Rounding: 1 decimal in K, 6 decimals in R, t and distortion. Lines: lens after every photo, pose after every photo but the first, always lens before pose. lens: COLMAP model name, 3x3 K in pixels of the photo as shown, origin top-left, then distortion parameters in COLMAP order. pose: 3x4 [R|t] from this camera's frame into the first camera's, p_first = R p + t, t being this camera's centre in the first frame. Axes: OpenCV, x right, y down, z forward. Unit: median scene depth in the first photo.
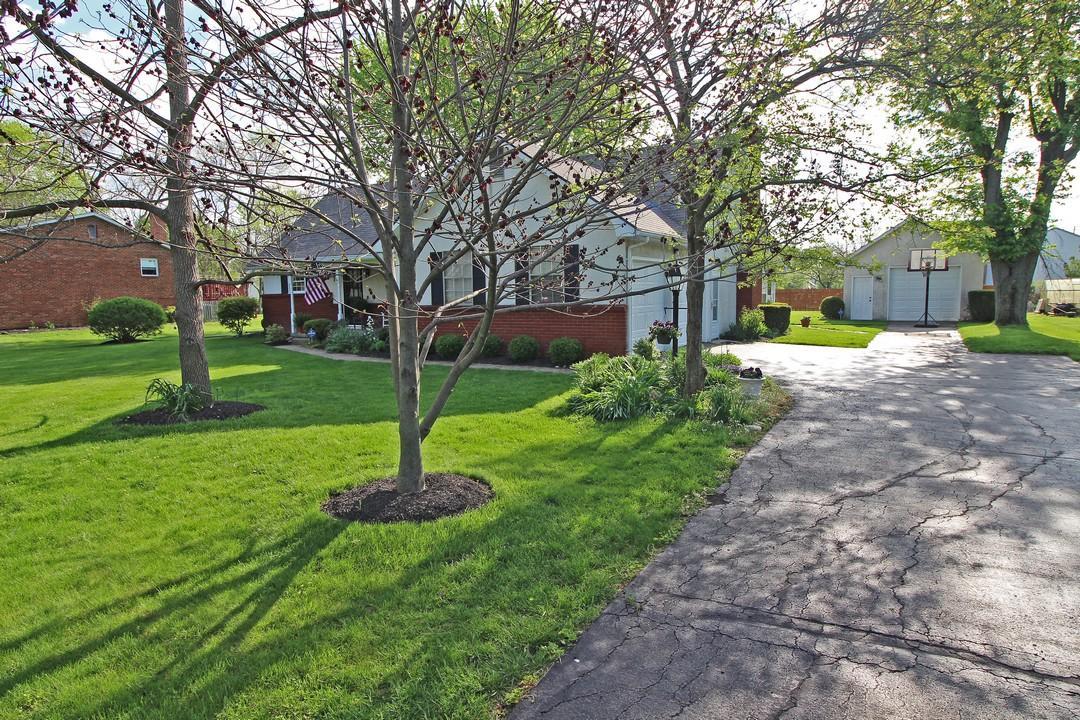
lens RADIAL K [[619.4, 0, 542.7], [0, 619.4, 359.5], [0, 0, 1]] dist [-0.006011, 0.000155]
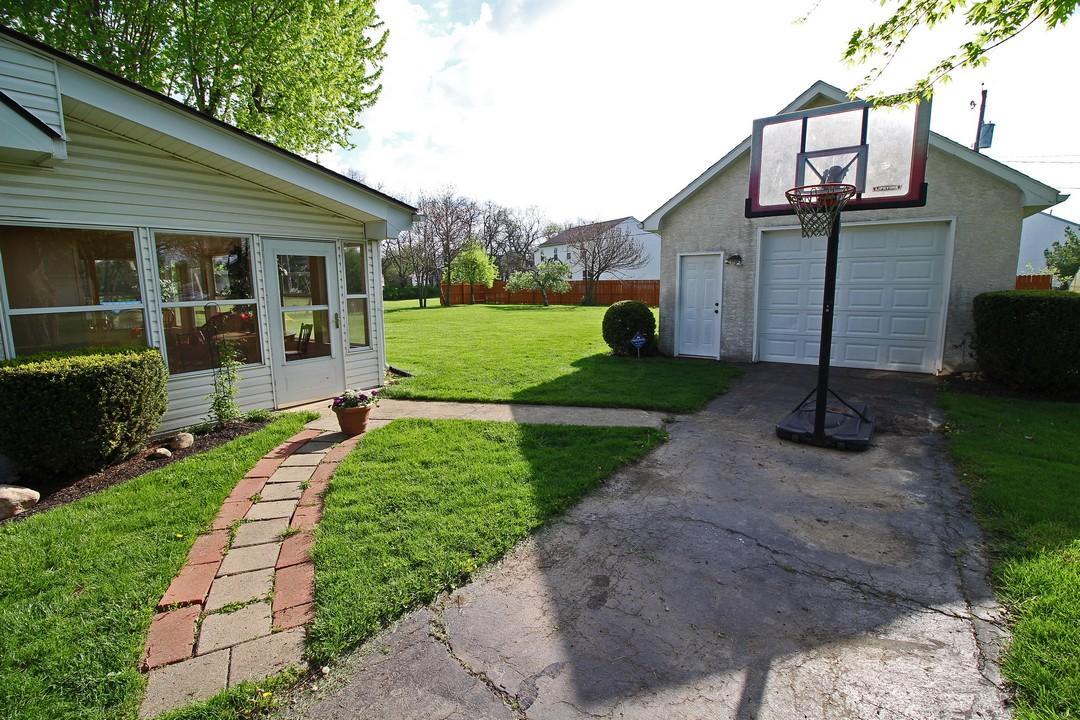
lens RADIAL K [[490.8, 0, 538.9], [0, 490.8, 355.8], [0, 0, 1]] dist [-0.012266, -0.001520]
pose [[0.998706, 0.009536, -0.049948, 0.467779], [-0.007231, 0.998909, 0.046138, -0.087147], [0.050334, -0.045718, 0.997686, 0.723462]]
